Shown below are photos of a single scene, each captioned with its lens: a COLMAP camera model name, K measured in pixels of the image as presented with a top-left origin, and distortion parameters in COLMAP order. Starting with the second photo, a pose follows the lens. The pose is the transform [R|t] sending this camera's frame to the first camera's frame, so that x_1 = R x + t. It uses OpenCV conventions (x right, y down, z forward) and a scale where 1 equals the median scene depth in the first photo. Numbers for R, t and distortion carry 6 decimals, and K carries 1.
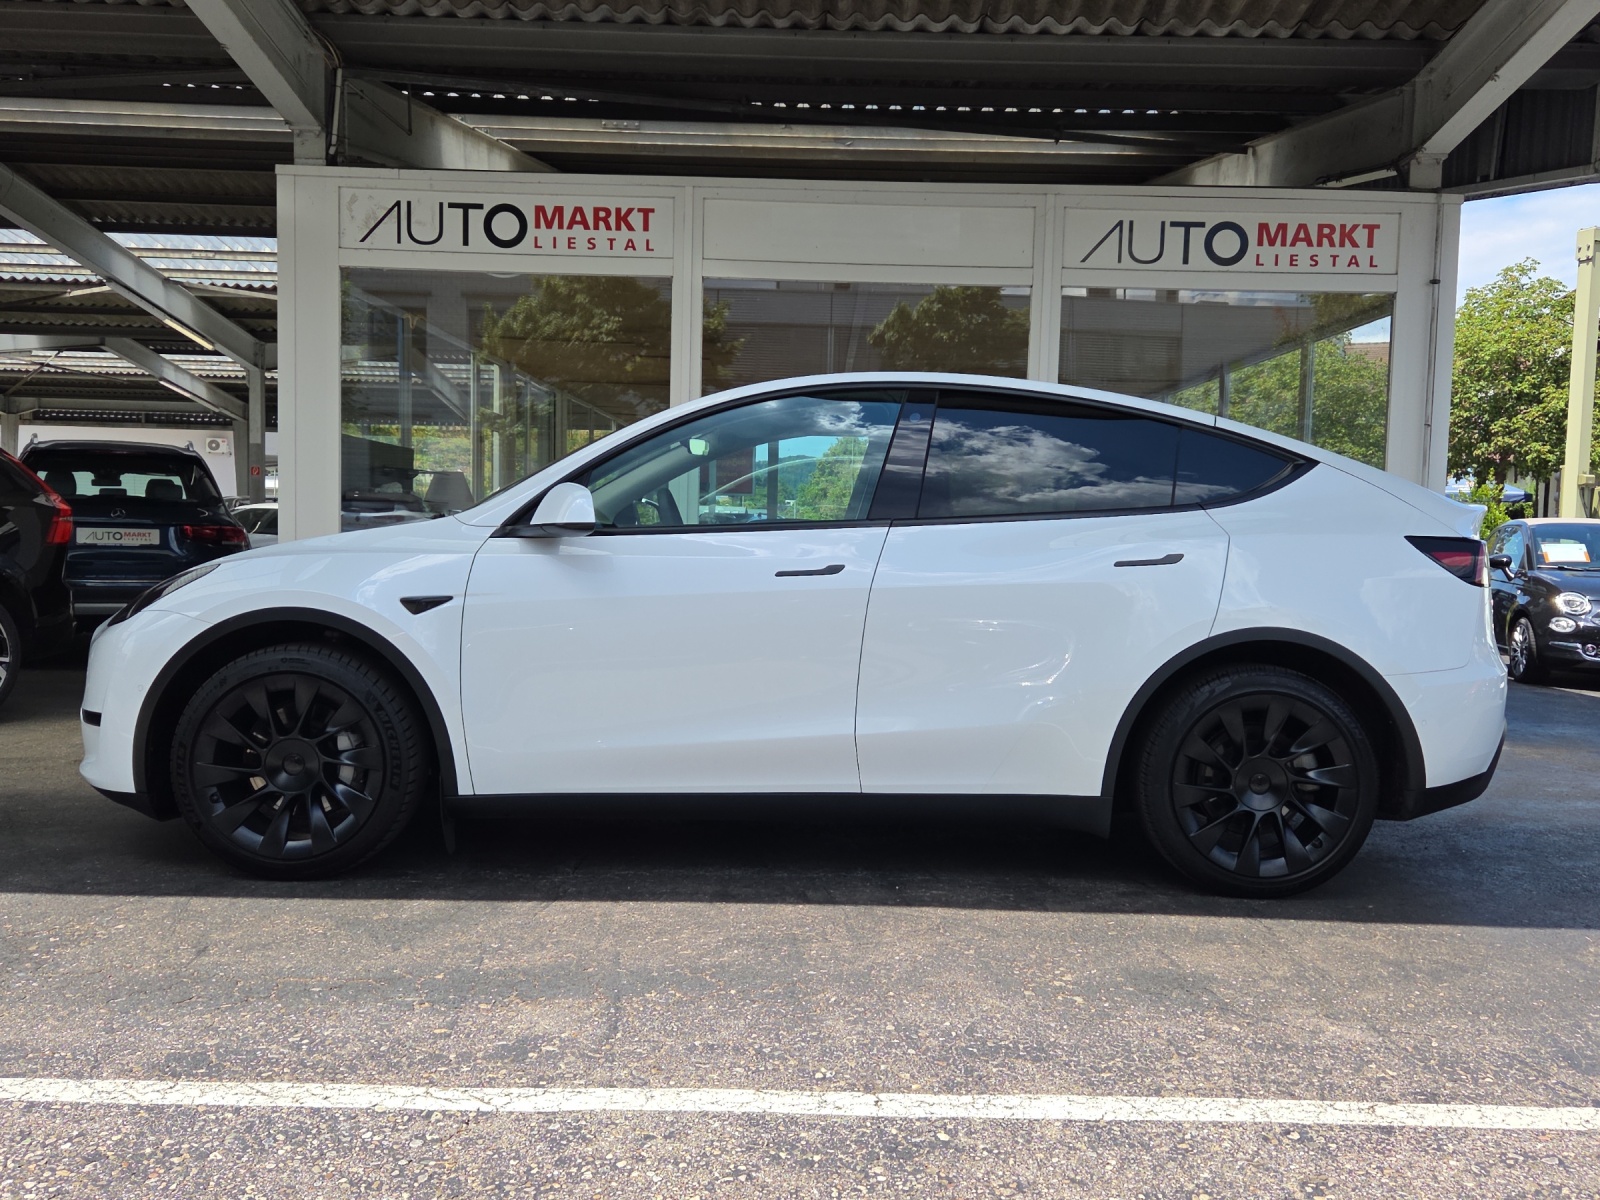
lens RADIAL K [[1423.9, 0, 825.1], [0, 1423.9, 602.9], [0, 0, 1]] dist [0.112840, -0.129208]
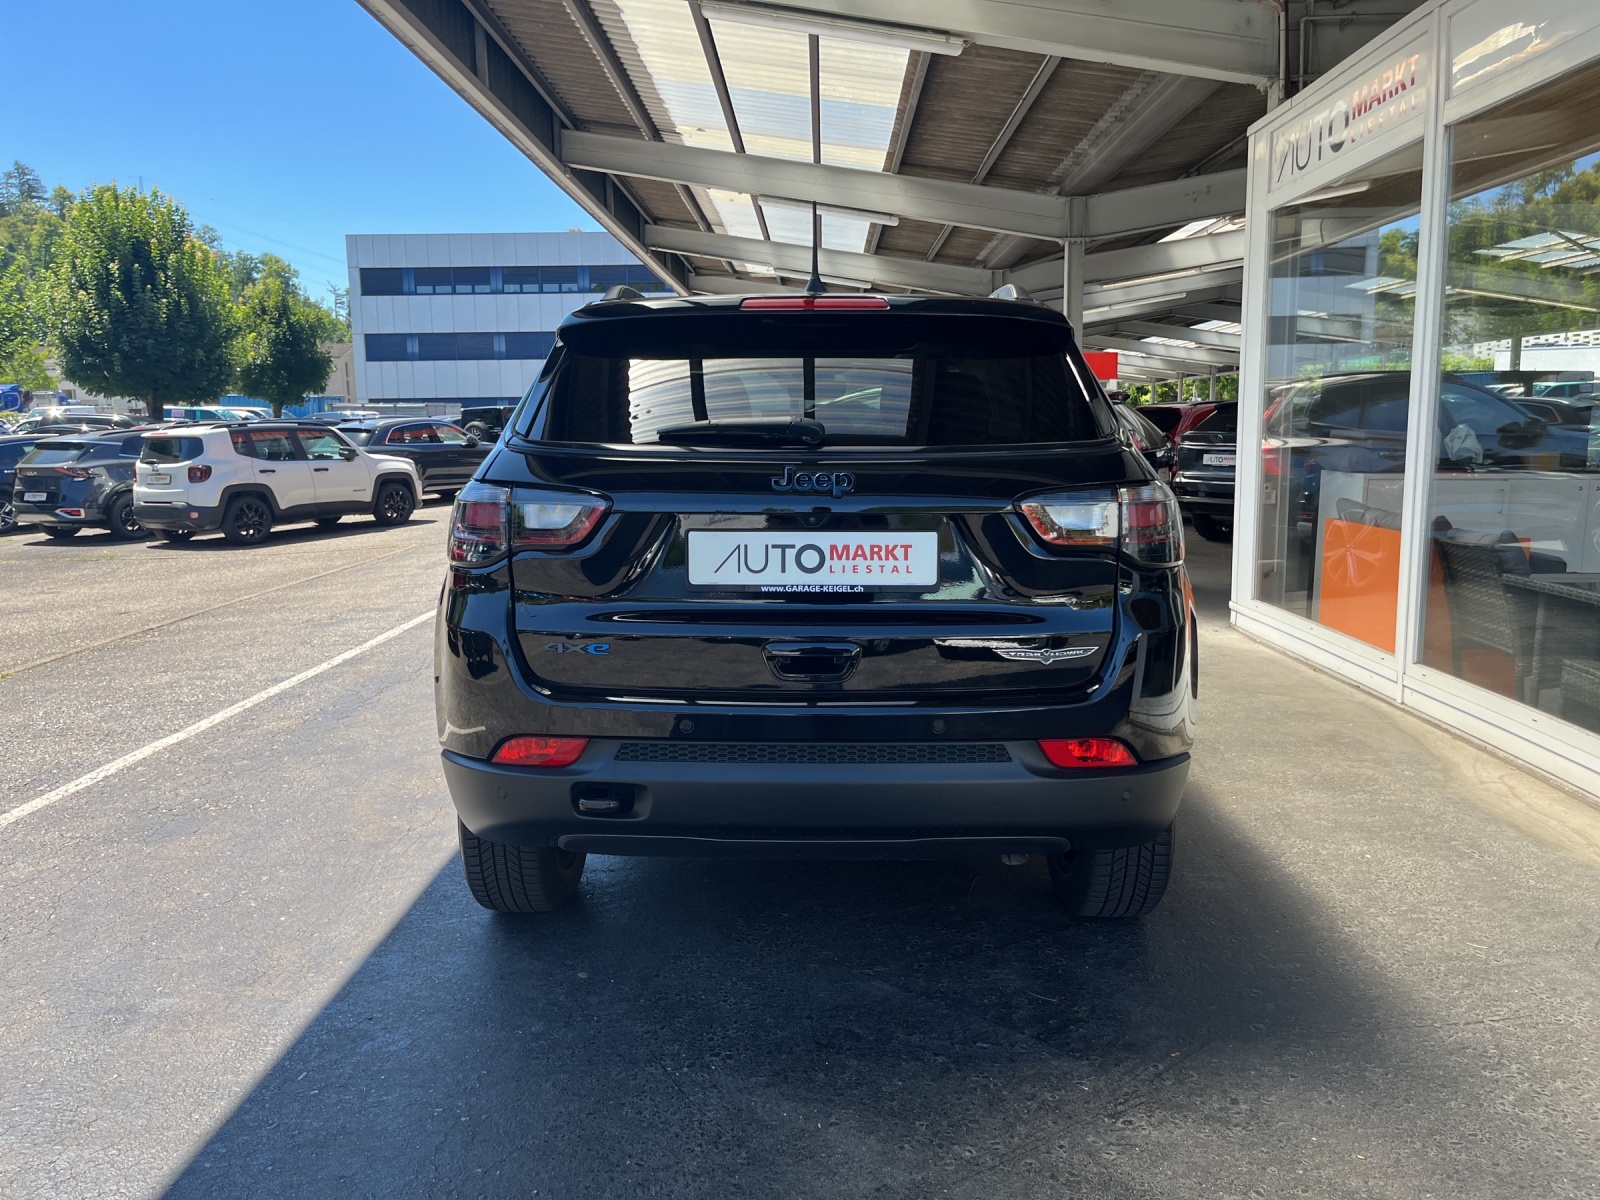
lens RADIAL K [[1215.7, 0, 803.8], [0, 1215.7, 596.6], [0, 0, 1]] dist [0.071701, -0.096240]
pose [[-0.020915, 0.116584, -0.992961, 0.574783], [-0.047392, 0.991946, 0.117463, -0.047191], [0.998657, 0.049515, -0.015221, 0.694909]]
